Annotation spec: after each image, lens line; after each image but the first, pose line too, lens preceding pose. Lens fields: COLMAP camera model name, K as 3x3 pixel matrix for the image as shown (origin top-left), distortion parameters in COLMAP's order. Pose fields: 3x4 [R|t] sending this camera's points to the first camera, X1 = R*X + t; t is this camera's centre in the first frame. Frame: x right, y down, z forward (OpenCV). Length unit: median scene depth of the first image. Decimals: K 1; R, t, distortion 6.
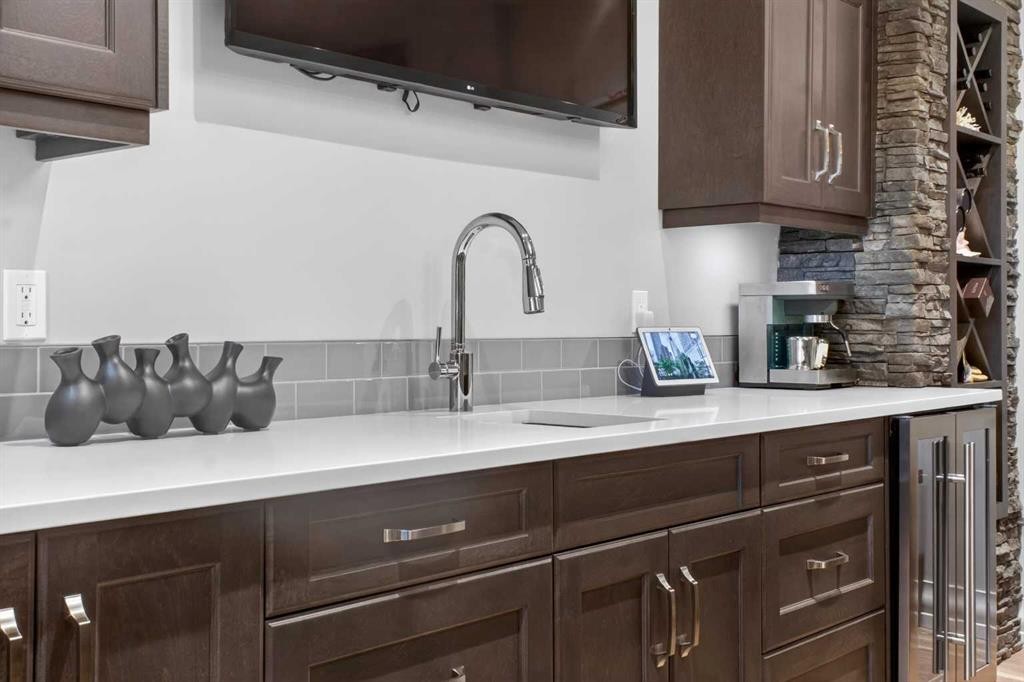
lens RADIAL K [[1209.0, 0, 512.0], [0, 1209.0, 341.0], [0, 0, 1]] dist [0.019422, 0.020539]
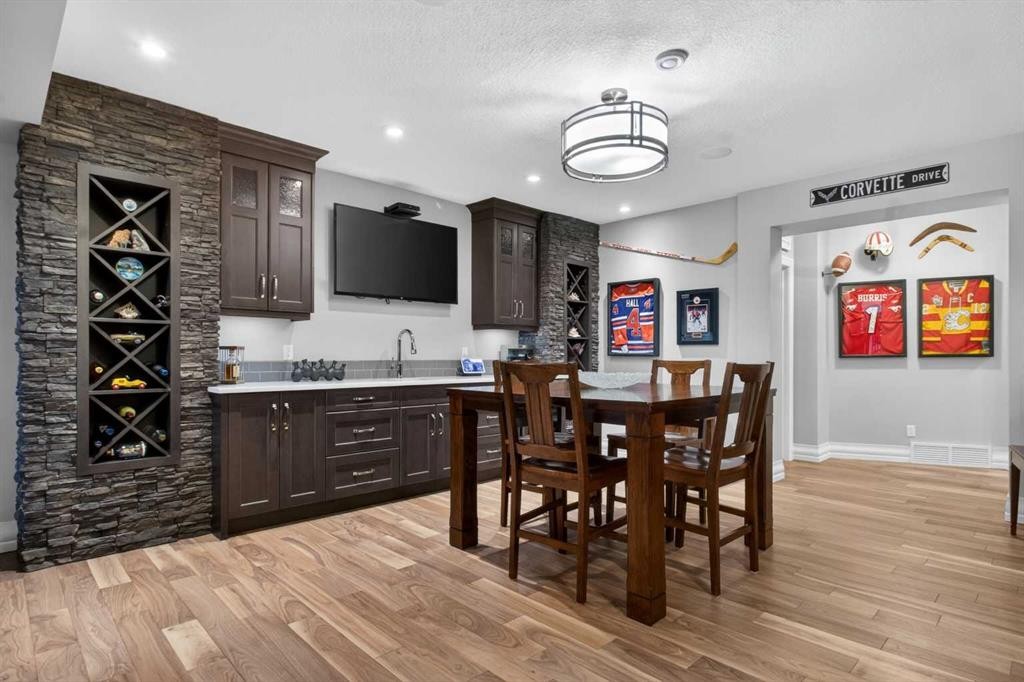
lens RADIAL K [[552.0, 0, 529.4], [0, 552.0, 365.9], [0, 0, 1]] dist [-0.006918, -0.001809]
pose [[0.998375, 0.005257, -0.056744, 0.494626], [-0.004869, 0.999964, 0.006976, 0.002106], [0.056778, -0.006688, 0.998364, -0.819442]]
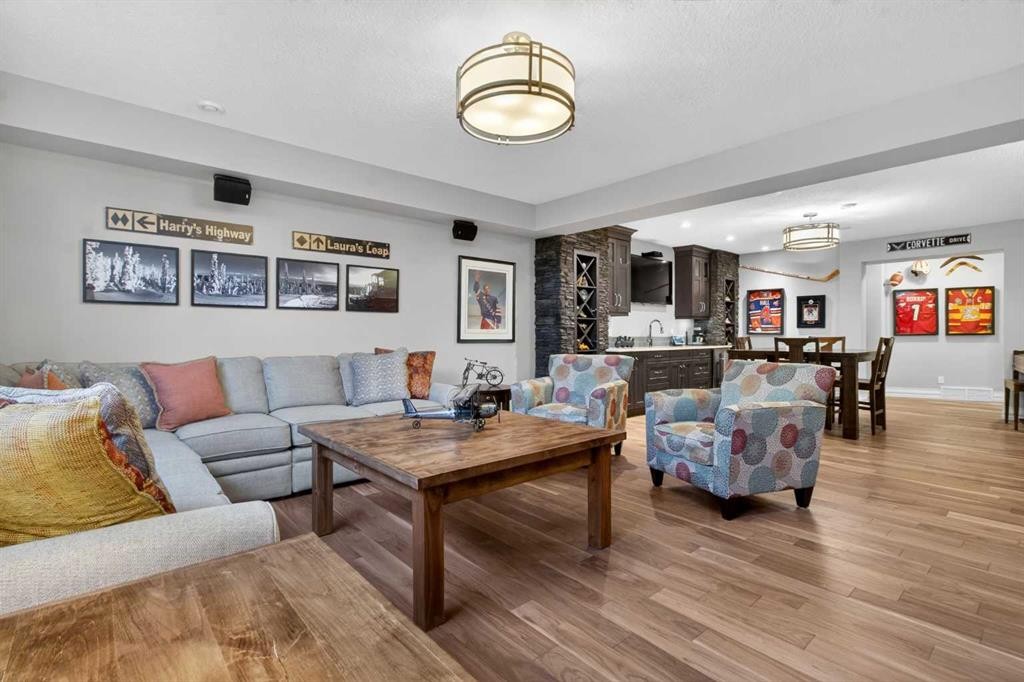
lens RADIAL K [[498.0, 0, 512.0], [0, 498.0, 341.0], [0, 0, 1]] dist [-0.004060, -0.000425]
pose [[0.992918, 0.006208, -0.118636, -0.519765], [-0.005916, 0.999979, 0.002809, 0.021079], [0.118651, -0.002087, 0.992934, -2.113197]]
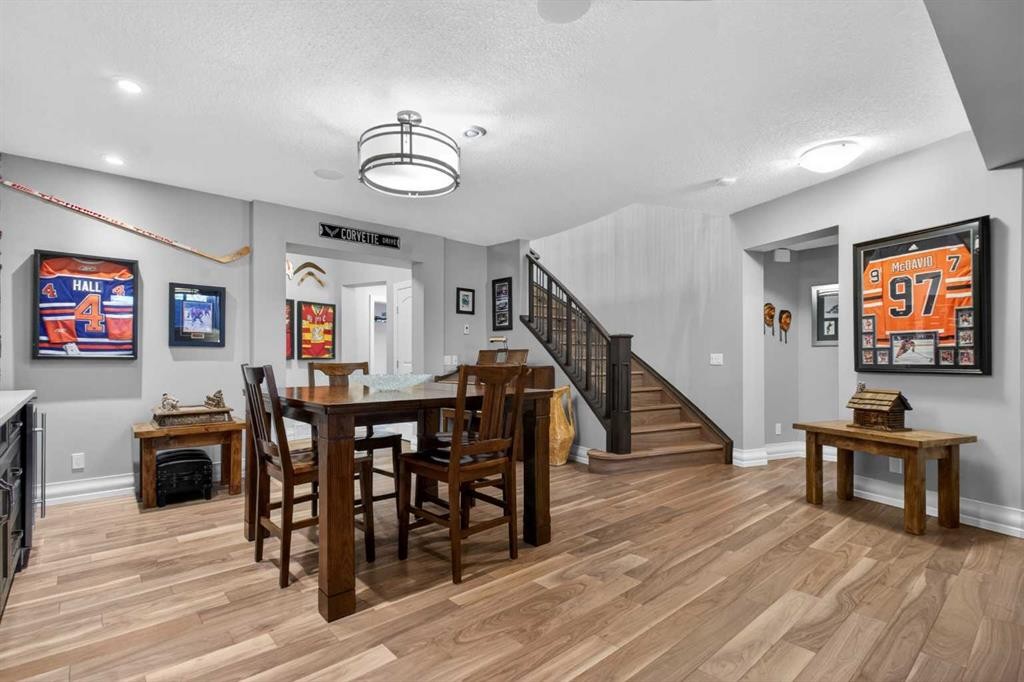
lens RADIAL K [[493.6, 0, 514.6], [0, 493.6, 362.5], [0, 0, 1]] dist [0.001370, 0.000303]
pose [[0.098061, -0.004158, 0.995172, -0.547574], [0.013179, 0.999909, 0.002879, -0.002128], [-0.995093, 0.012833, 0.098107, 0.055899]]
